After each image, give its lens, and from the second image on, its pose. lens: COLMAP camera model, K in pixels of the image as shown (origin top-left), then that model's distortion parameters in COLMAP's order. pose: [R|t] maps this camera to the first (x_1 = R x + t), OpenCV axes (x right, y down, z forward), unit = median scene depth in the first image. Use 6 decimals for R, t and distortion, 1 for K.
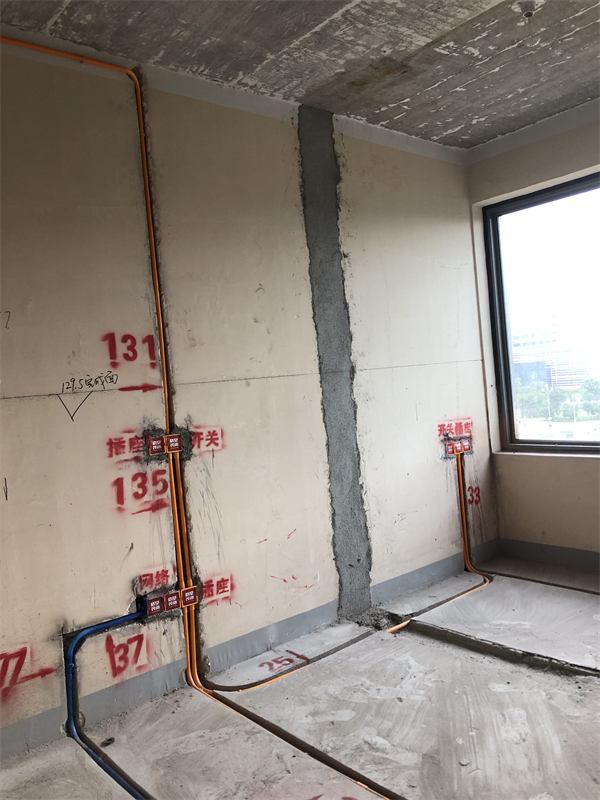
lens RADIAL K [[671.4, 0, 292.0], [0, 671.4, 401.5], [0, 0, 1]] dist [0.046579, -0.044232]
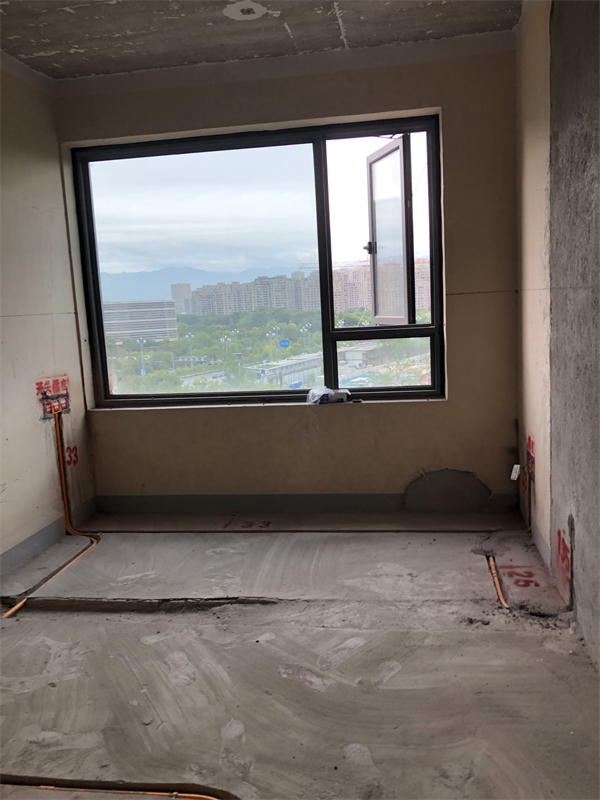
lens RADIAL K [[671.4, 0, 297.9], [0, 671.4, 400.6], [0, 0, 1]] dist [0.046579, -0.044232]
pose [[0.742009, -0.046969, 0.668743, -0.154617], [0.006646, 0.998009, 0.062721, 0.004624], [-0.670357, -0.042095, 0.740844, 0.100776]]
